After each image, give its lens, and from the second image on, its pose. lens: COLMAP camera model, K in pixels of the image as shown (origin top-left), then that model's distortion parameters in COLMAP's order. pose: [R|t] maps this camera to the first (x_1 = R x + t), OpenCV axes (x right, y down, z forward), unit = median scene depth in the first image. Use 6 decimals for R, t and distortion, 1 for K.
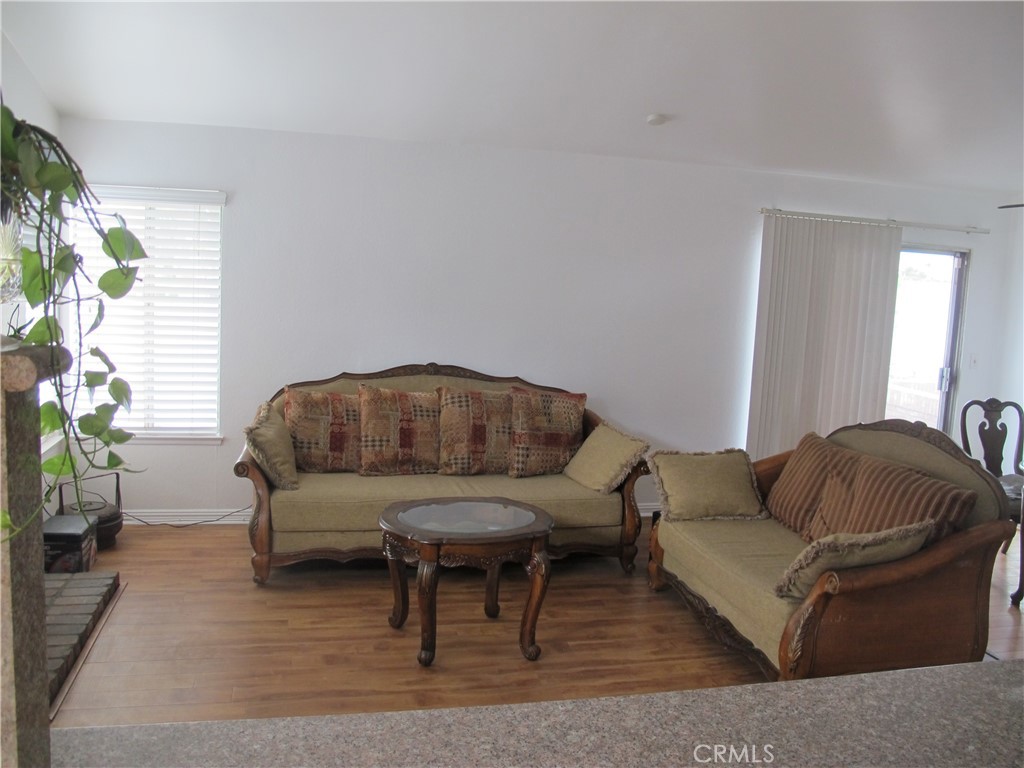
lens RADIAL K [[861.9, 0, 514.1], [0, 861.9, 366.8], [0, 0, 1]] dist [-0.152373, 0.120063]
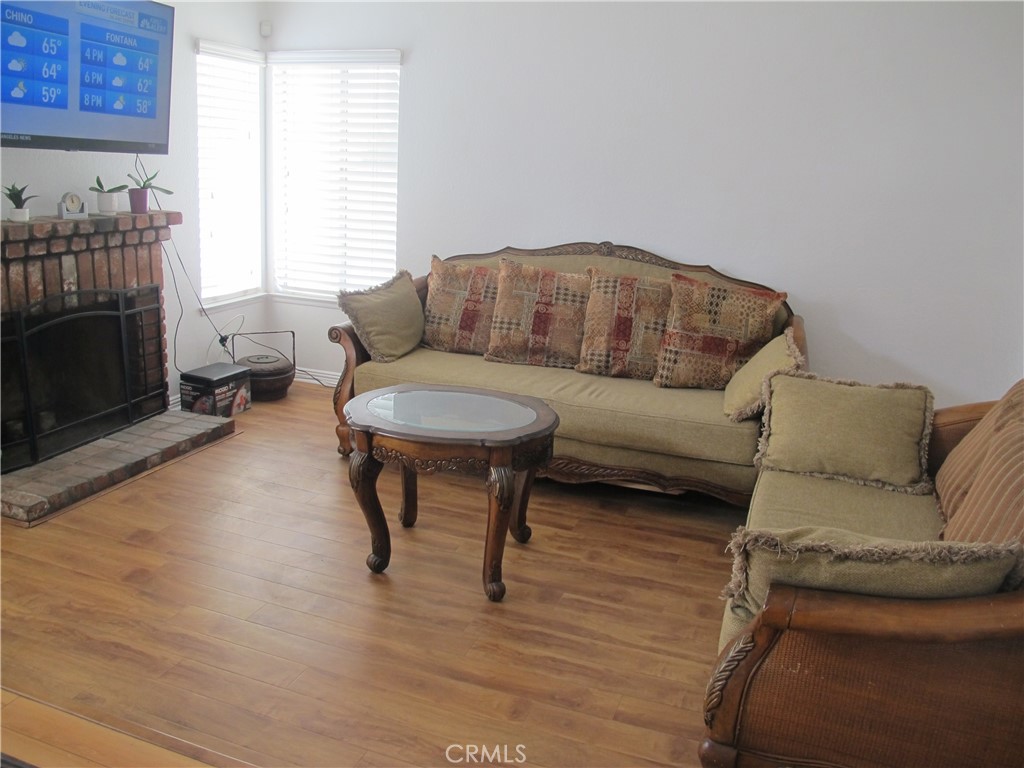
lens RADIAL K [[861.9, 0, 514.1], [0, 861.9, 366.8], [0, 0, 1]] dist [-0.152373, 0.120063]
pose [[0.828814, 0.123051, -0.545826, 0.329387], [-0.066190, 0.990230, 0.122730, 0.021435], [0.555596, -0.065593, 0.828861, 0.265390]]
